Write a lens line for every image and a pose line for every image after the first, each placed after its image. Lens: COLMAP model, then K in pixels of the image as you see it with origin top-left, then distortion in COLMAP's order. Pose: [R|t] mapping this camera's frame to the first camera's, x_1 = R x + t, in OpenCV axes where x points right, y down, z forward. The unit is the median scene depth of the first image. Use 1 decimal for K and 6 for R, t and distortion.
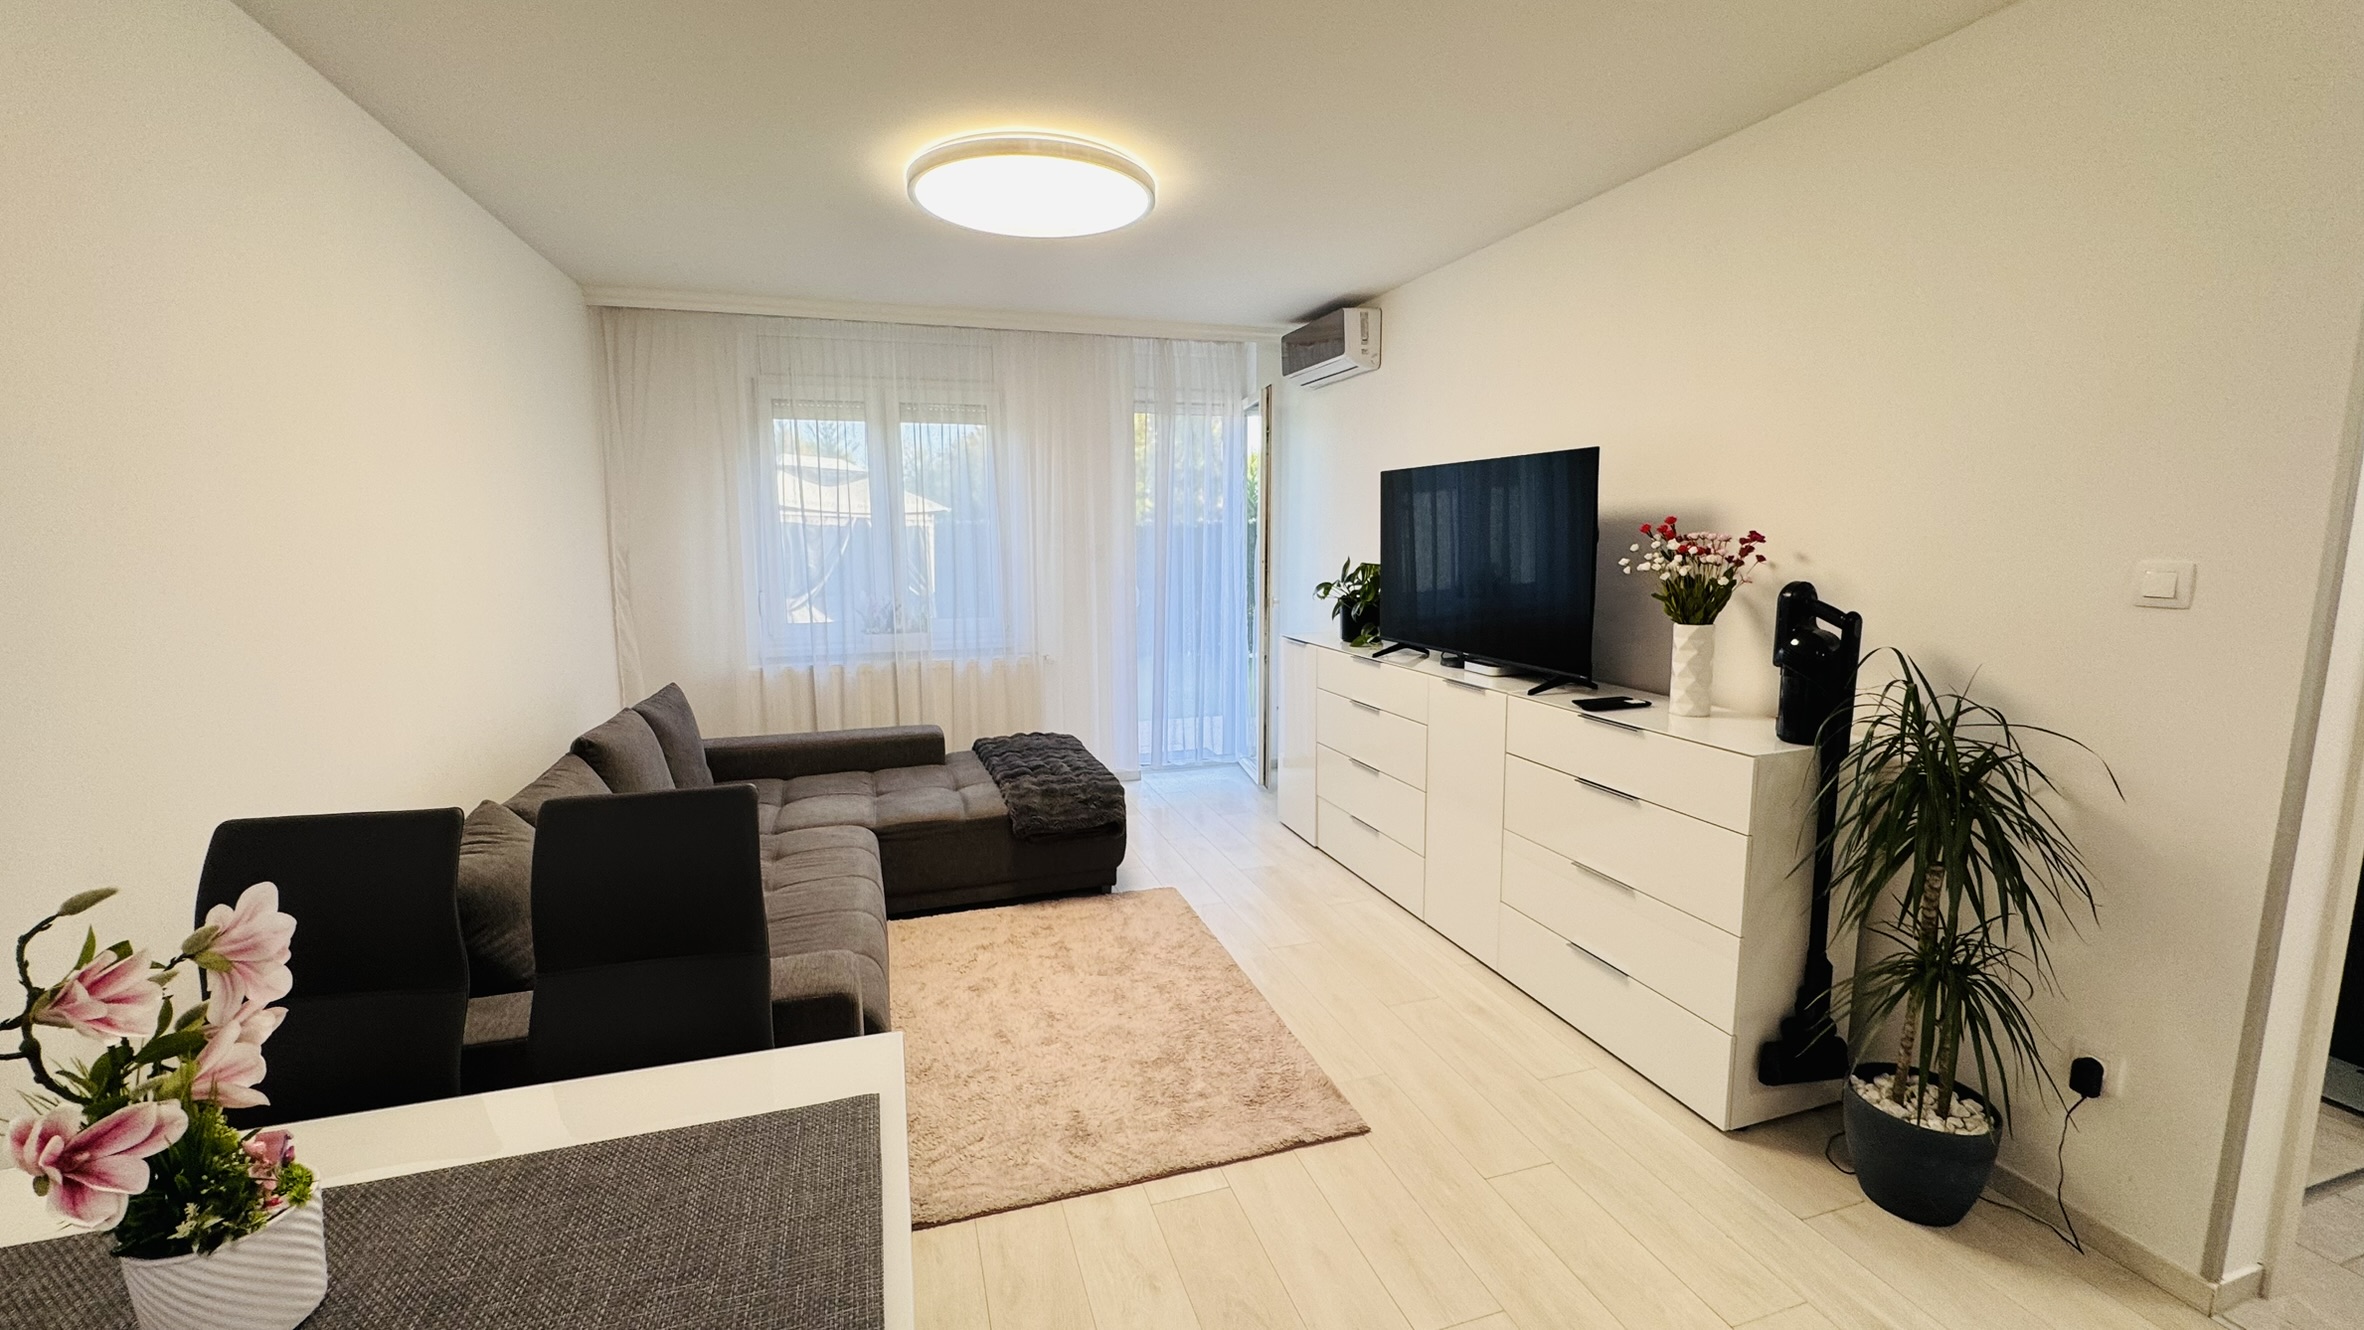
lens RADIAL K [[933.7, 0, 1187.3], [0, 933.7, 658.6], [0, 0, 1]] dist [-0.007877, -0.000166]
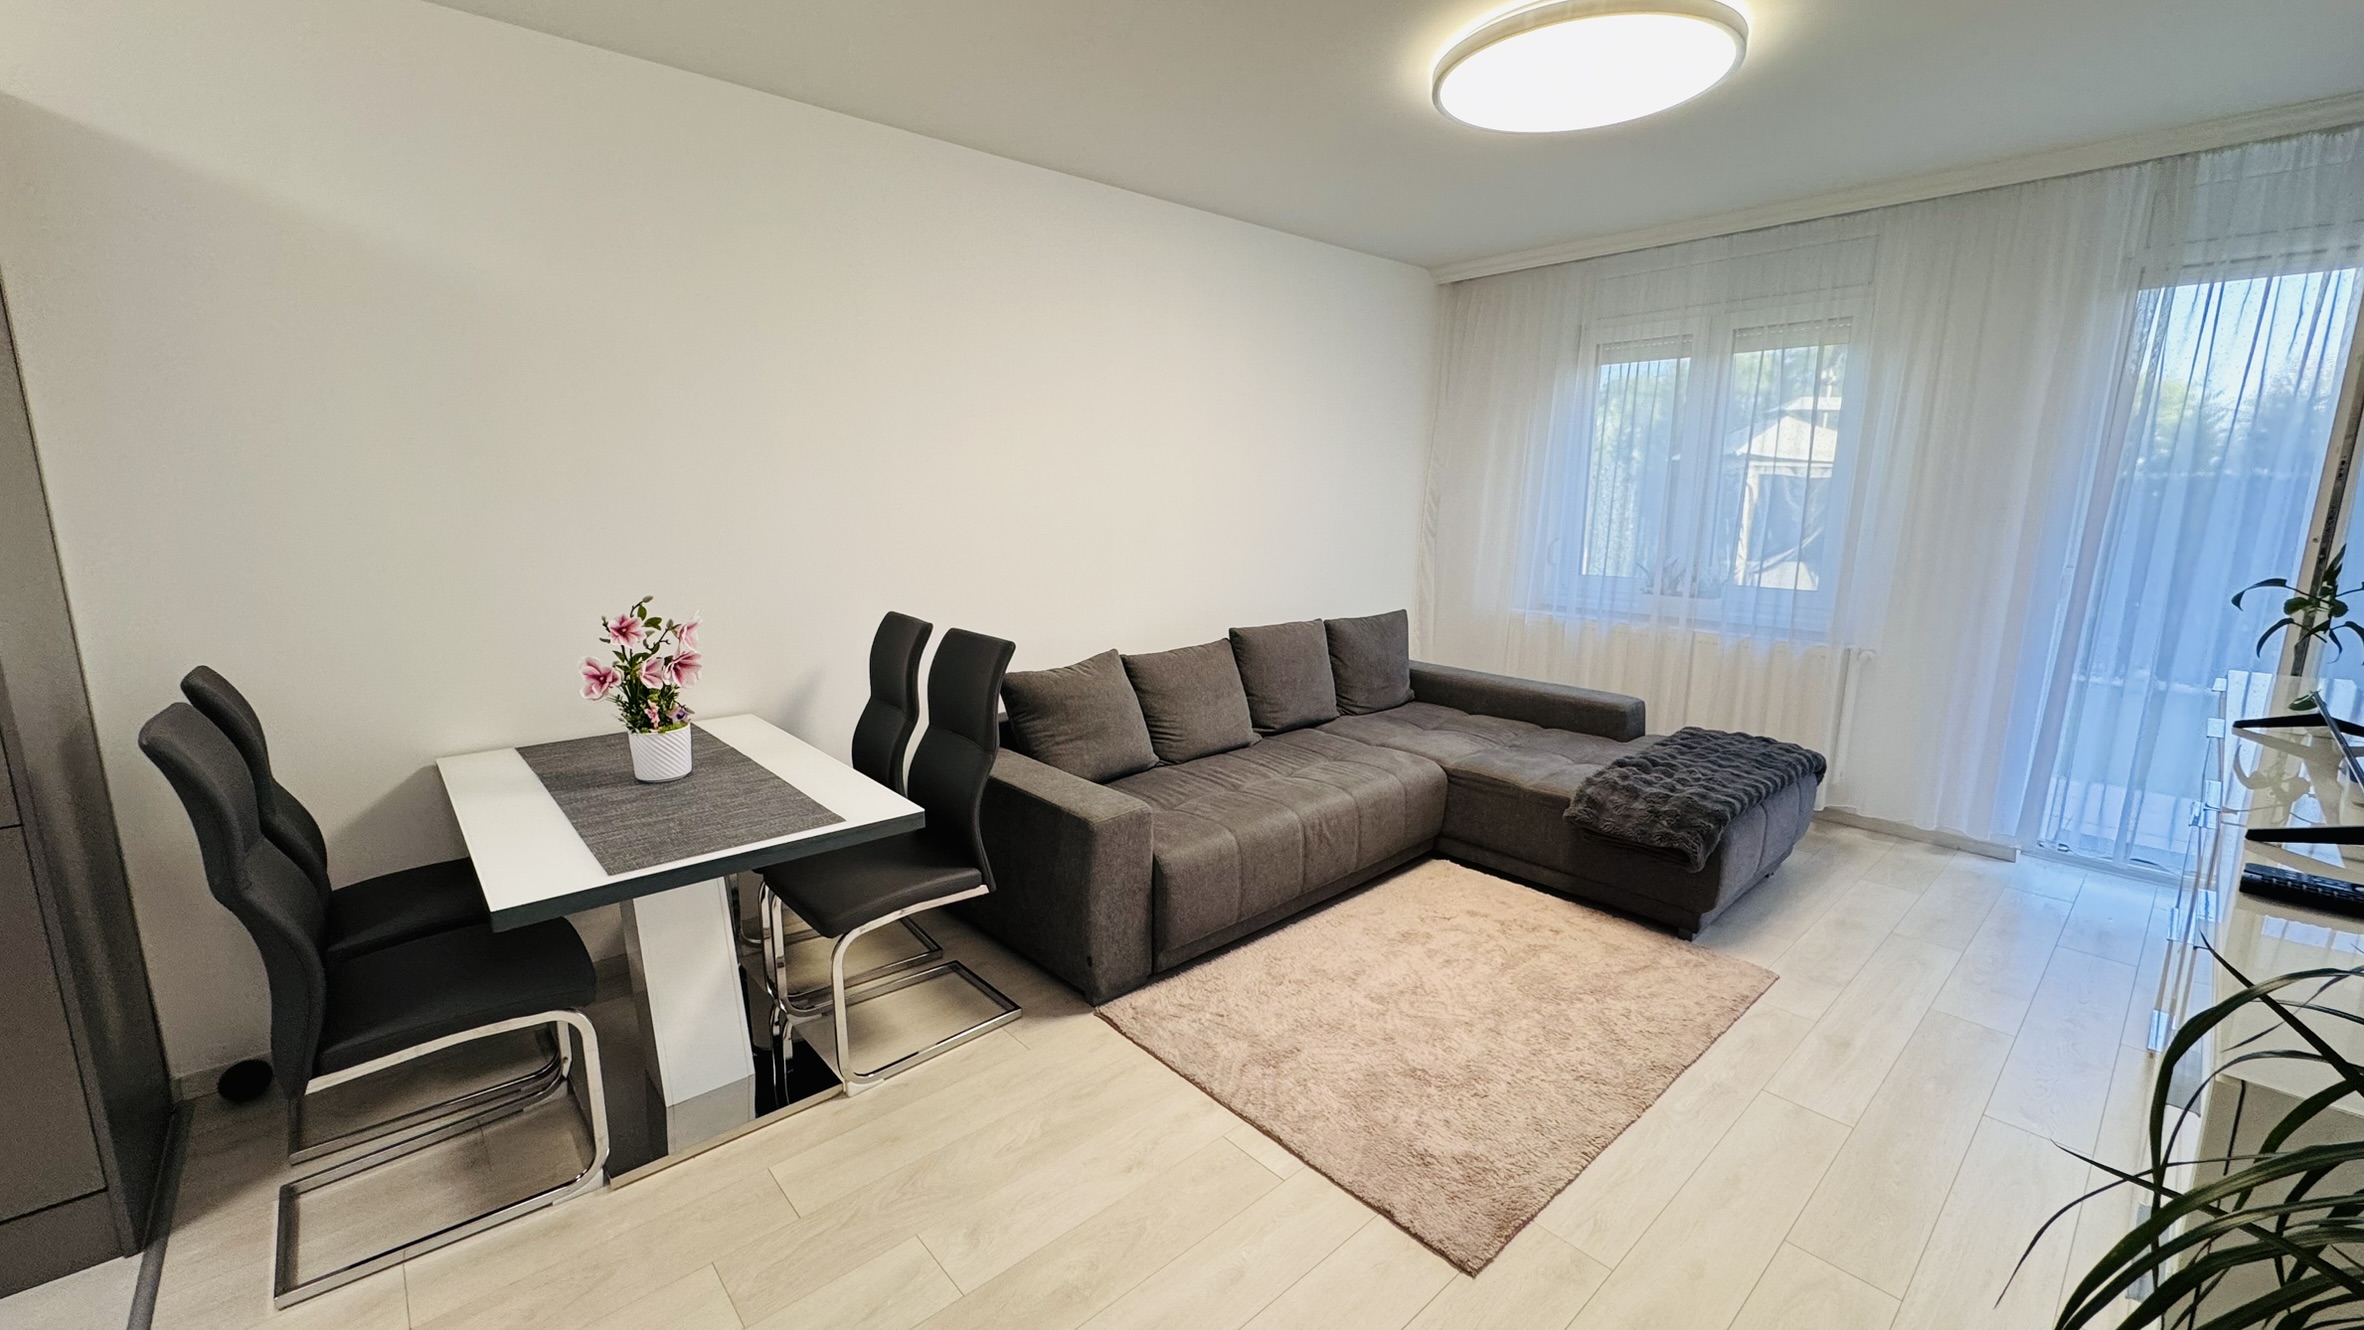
lens RADIAL K [[933.7, 0, 1170.2], [0, 933.7, 663.7], [0, 0, 1]] dist [-0.007877, -0.000166]
pose [[0.408609, 0.176157, -0.895548, 0.428358], [-0.129465, 0.982463, 0.134182, -0.029292], [0.903480, 0.061114, 0.424250, 0.271844]]
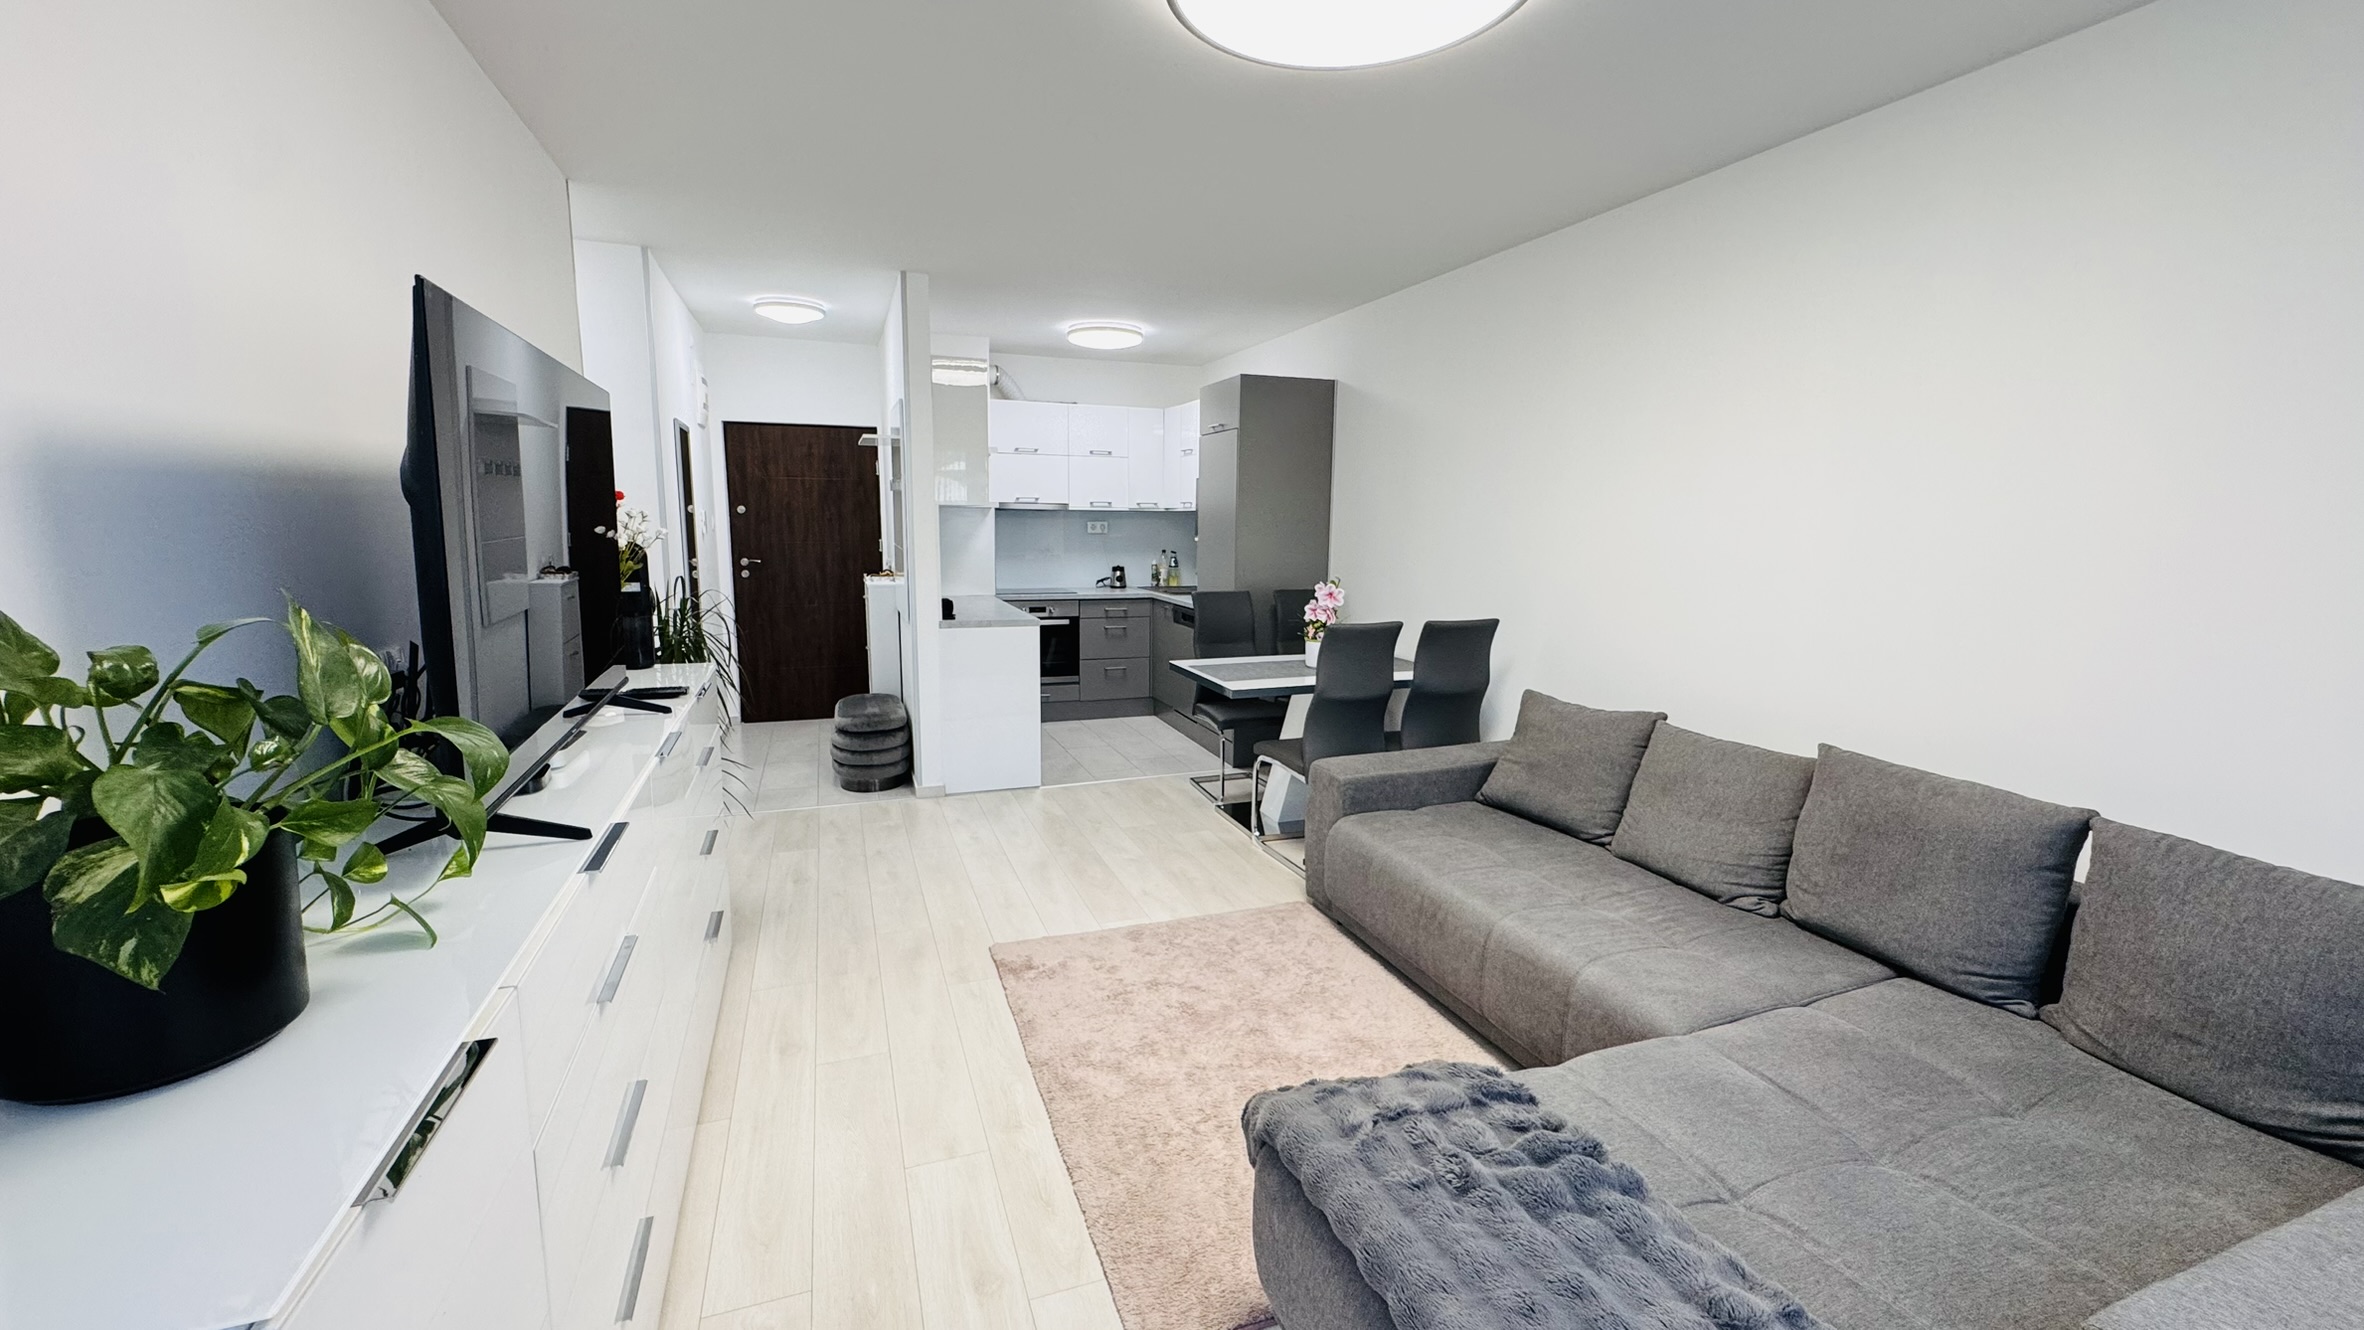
lens RADIAL K [[933.7, 0, 1169.1], [0, 933.7, 655.7], [0, 0, 1]] dist [-0.007877, -0.000166]
pose [[-0.998744, 0.006585, -0.049660, -0.003532], [-0.007484, 0.960583, 0.277891, -0.179756], [0.049532, 0.277914, -0.959328, 1.395976]]
